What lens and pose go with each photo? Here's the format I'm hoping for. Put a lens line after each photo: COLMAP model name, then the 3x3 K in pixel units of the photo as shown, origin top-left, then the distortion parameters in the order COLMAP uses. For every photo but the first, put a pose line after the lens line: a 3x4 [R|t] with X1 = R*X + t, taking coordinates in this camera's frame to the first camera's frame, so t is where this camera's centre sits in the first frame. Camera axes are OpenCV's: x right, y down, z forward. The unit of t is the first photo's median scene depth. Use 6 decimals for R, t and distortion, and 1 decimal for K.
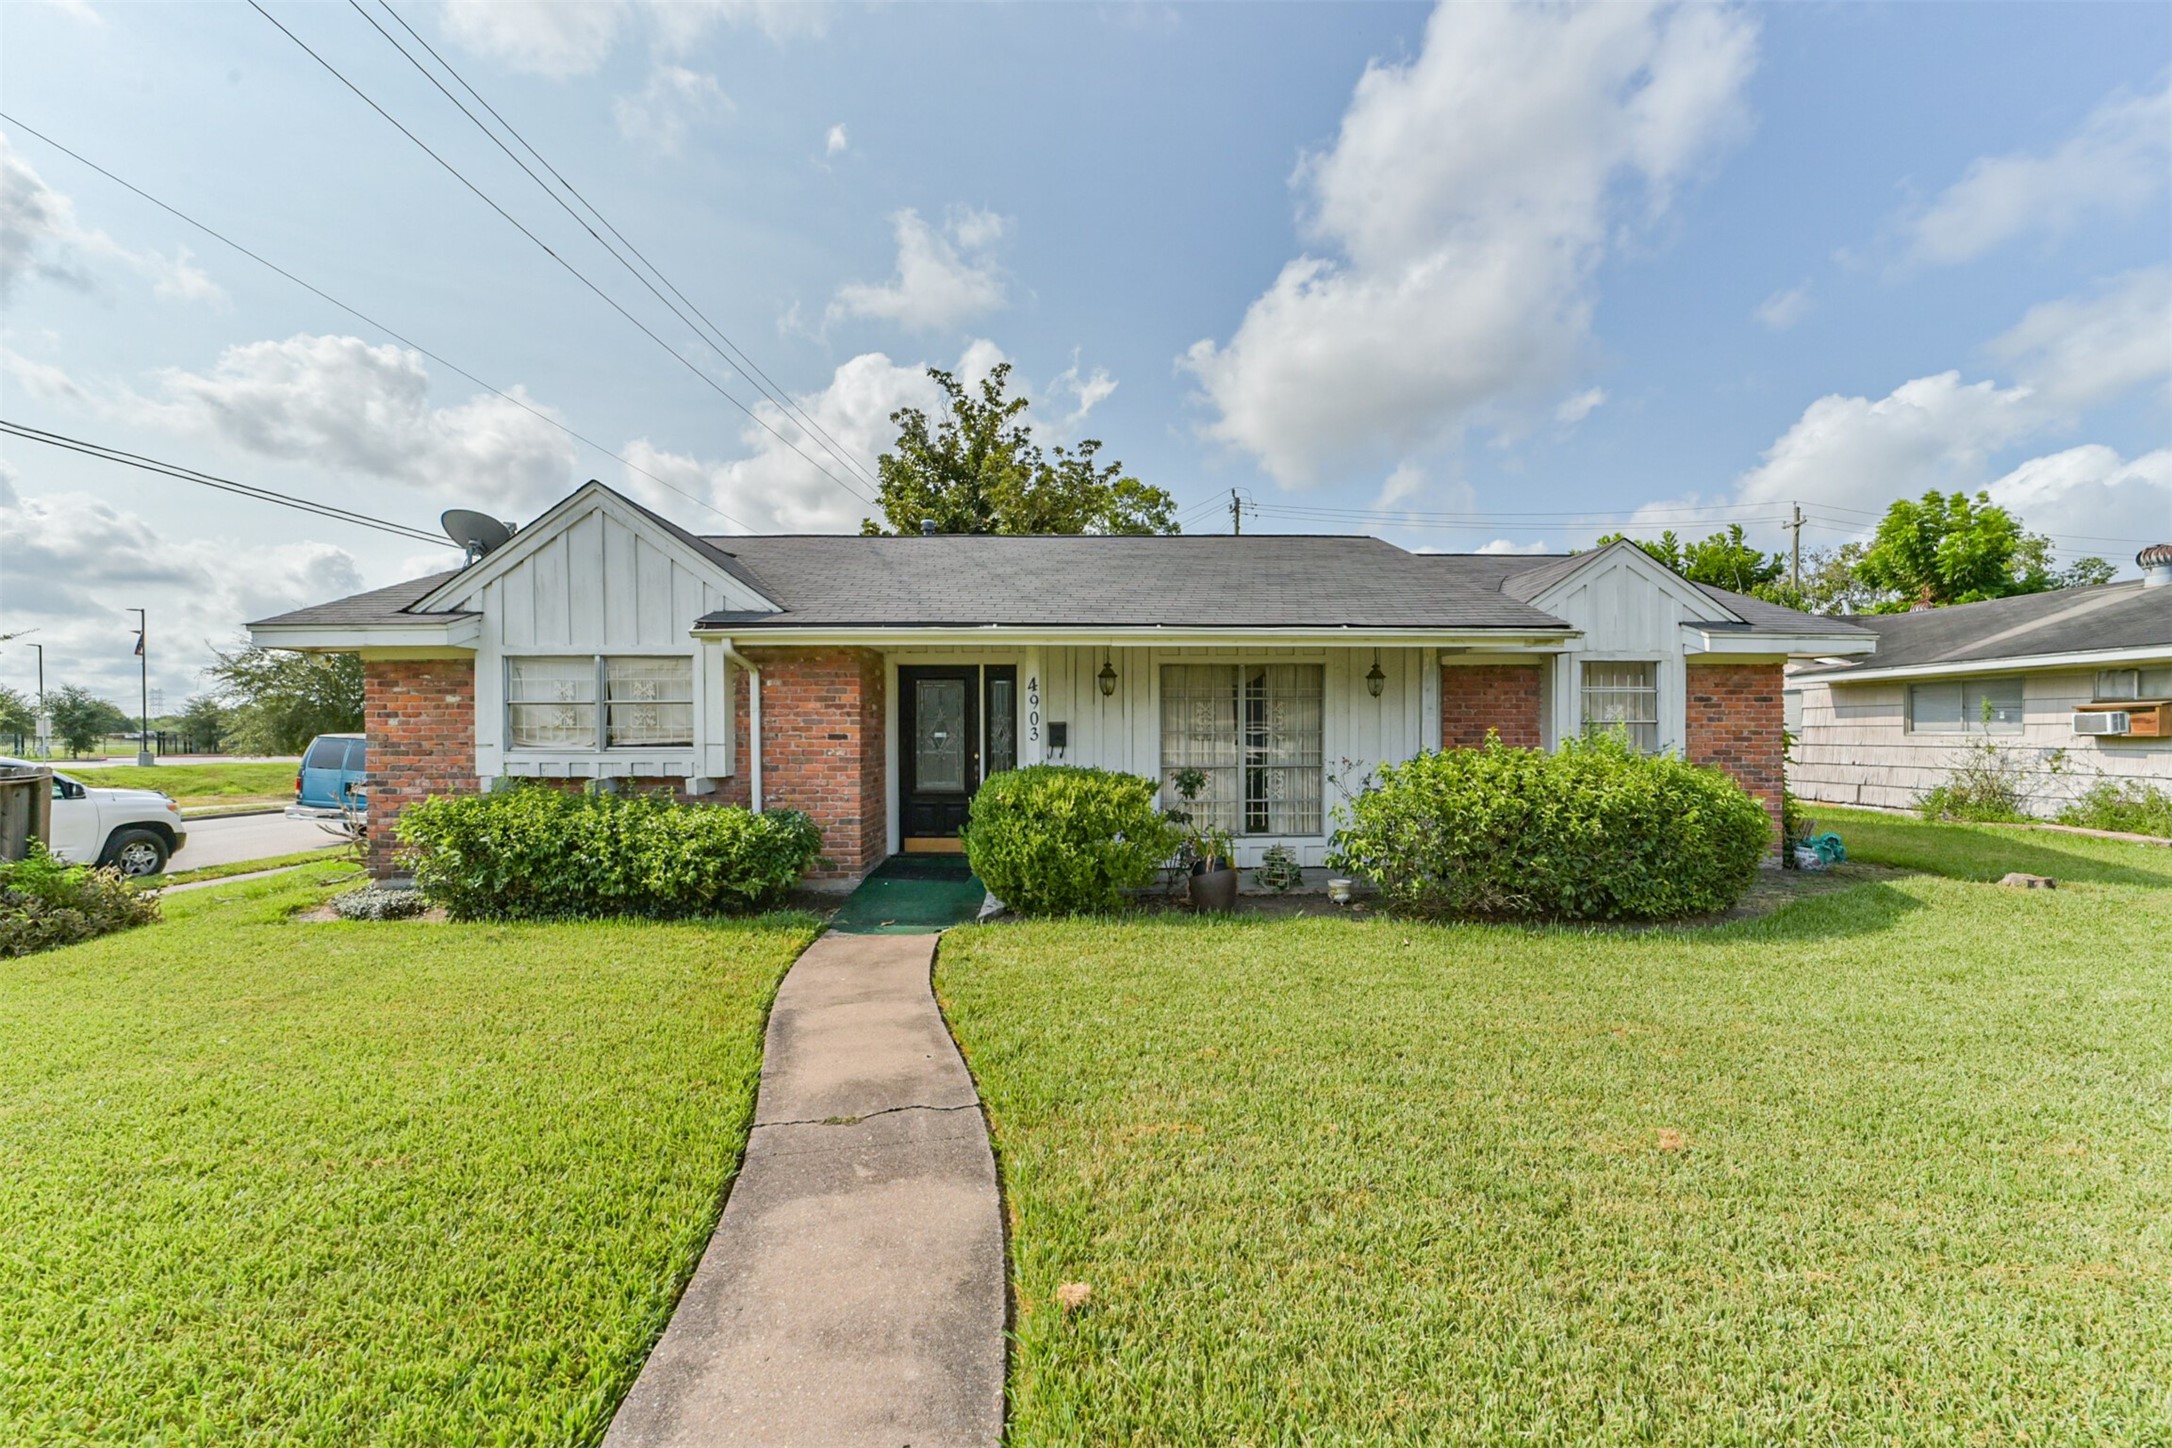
lens RADIAL K [[855.0, 0, 1085.0], [0, 855.0, 727.3], [0, 0, 1]] dist [-0.001414, 0.000320]
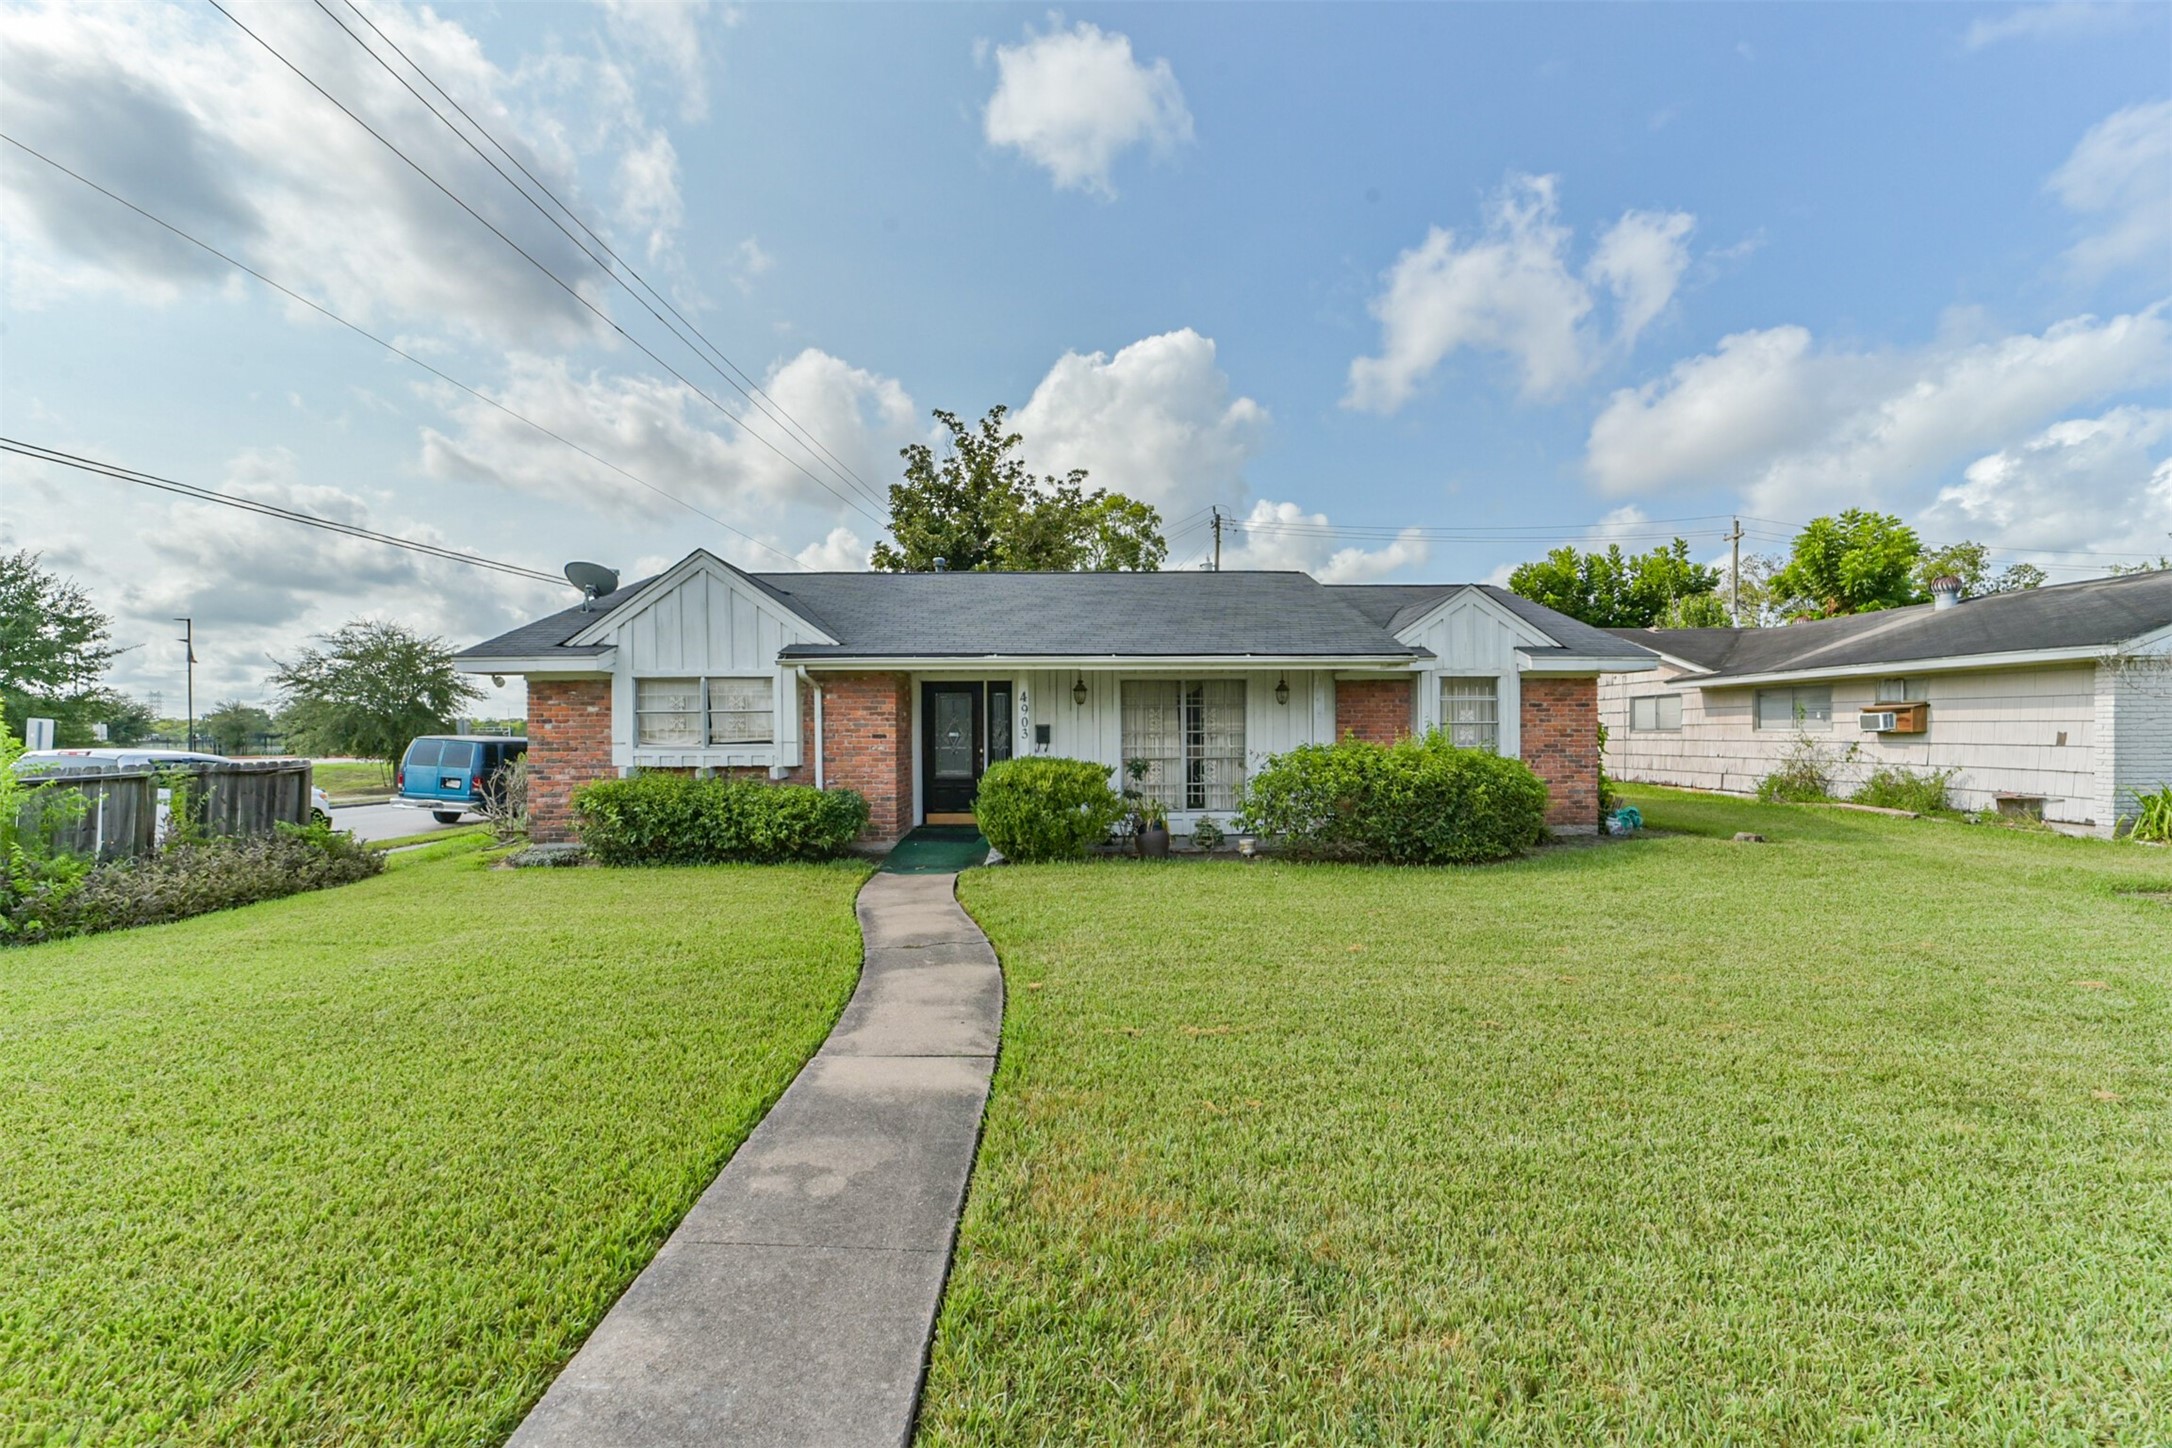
lens RADIAL K [[855.0, 0, 1087.4], [0, 855.0, 727.6], [0, 0, 1]] dist [-0.001414, 0.000320]
pose [[0.999980, -0.003927, 0.004864, 0.030451], [0.003922, 0.999992, 0.001042, -0.002349], [-0.004868, -0.001023, 0.999988, -0.318941]]
